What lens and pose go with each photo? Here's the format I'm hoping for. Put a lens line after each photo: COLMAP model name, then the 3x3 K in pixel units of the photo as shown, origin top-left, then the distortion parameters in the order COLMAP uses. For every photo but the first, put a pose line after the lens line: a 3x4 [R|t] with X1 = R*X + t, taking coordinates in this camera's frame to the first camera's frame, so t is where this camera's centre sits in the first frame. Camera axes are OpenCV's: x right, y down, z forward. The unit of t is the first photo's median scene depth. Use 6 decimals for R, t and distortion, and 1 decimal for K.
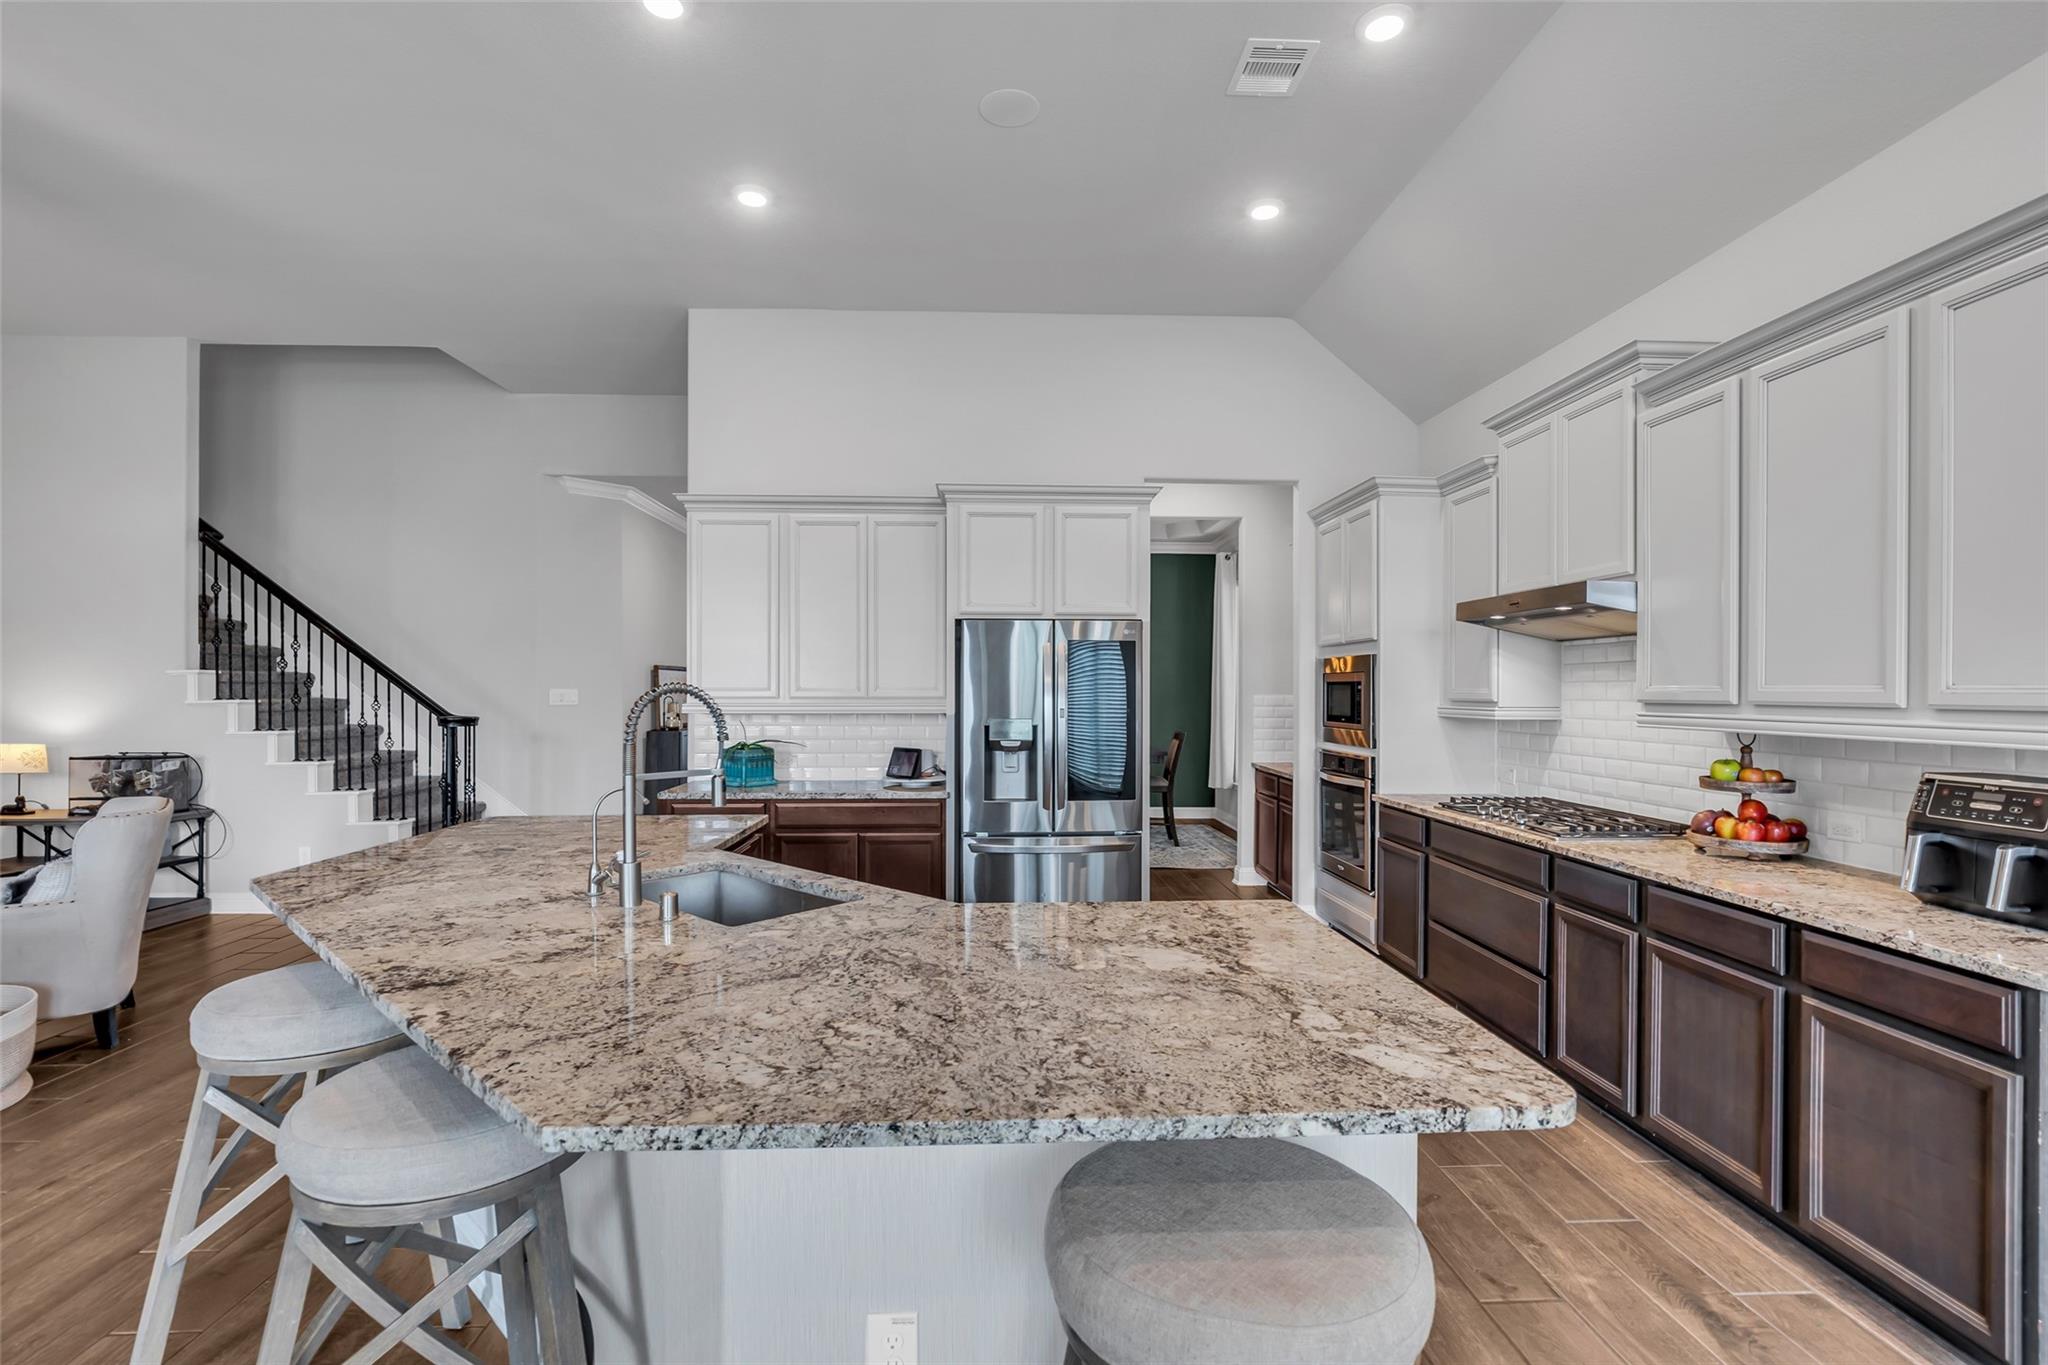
lens RADIAL K [[932.9, 0, 1016.5], [0, 932.9, 687.7], [0, 0, 1]] dist [-0.013112, 0.001349]
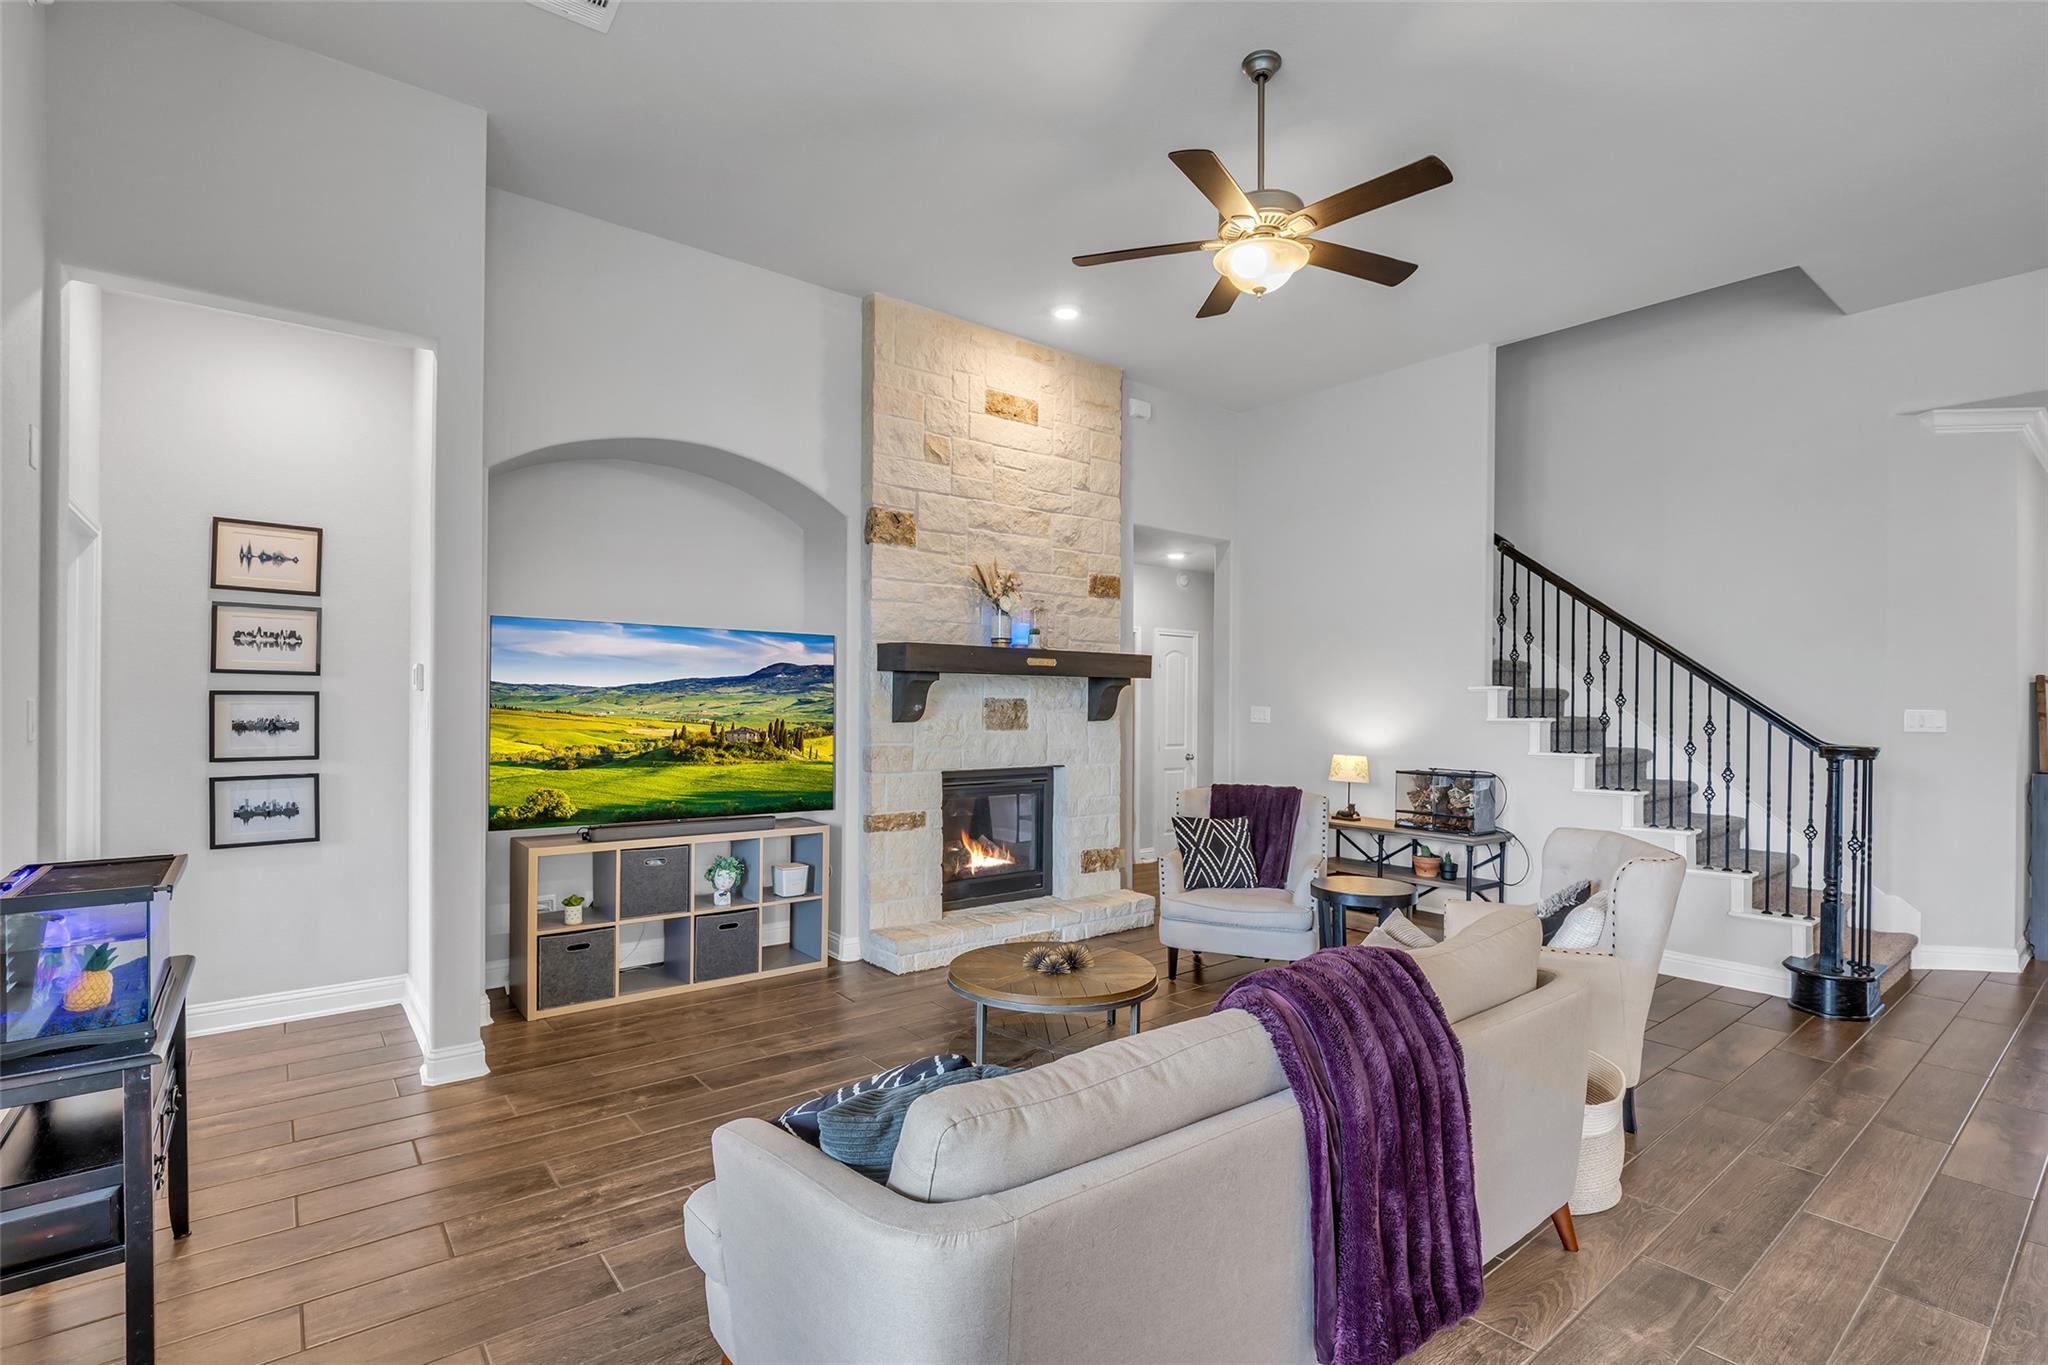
lens RADIAL K [[932.9, 0, 1018.7], [0, 932.9, 693.6], [0, 0, 1]] dist [-0.013112, 0.001349]
pose [[0.601252, -0.000644, -0.799059, -0.484919], [-0.009281, 0.999927, -0.007789, 0.000964], [0.799006, 0.012099, 0.601202, 0.028308]]
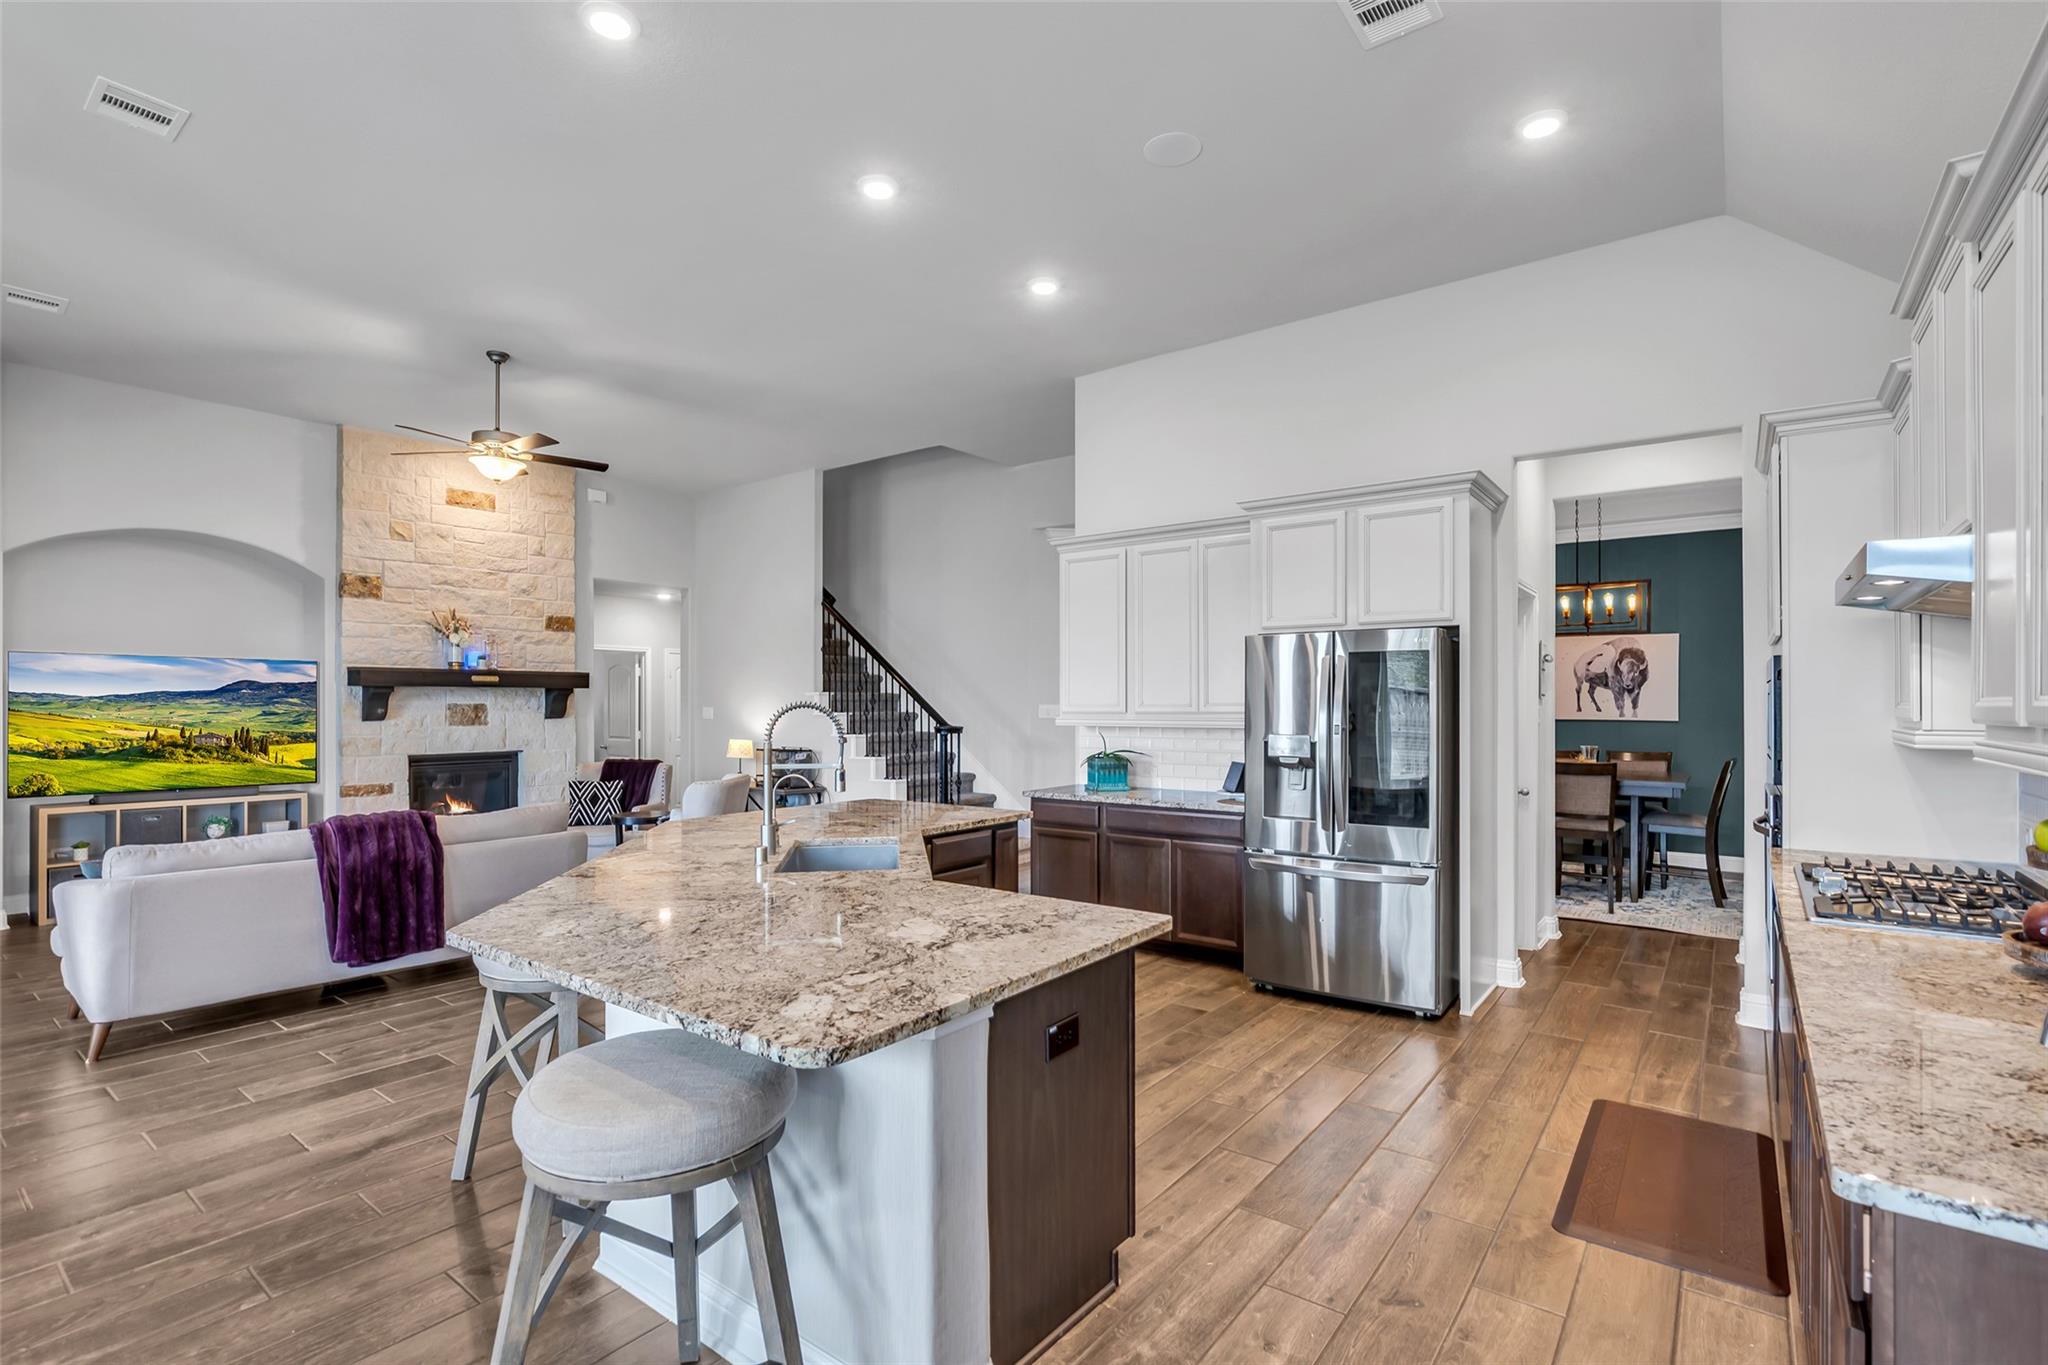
lens RADIAL K [[932.9, 0, 1009.6], [0, 932.9, 696.5], [0, 0, 1]] dist [-0.013112, 0.001349]
pose [[0.771876, -0.006711, -0.635738, 0.344613], [0.002145, 0.999966, -0.007953, 0.000152], [0.635769, 0.004775, 0.771864, 0.051973]]
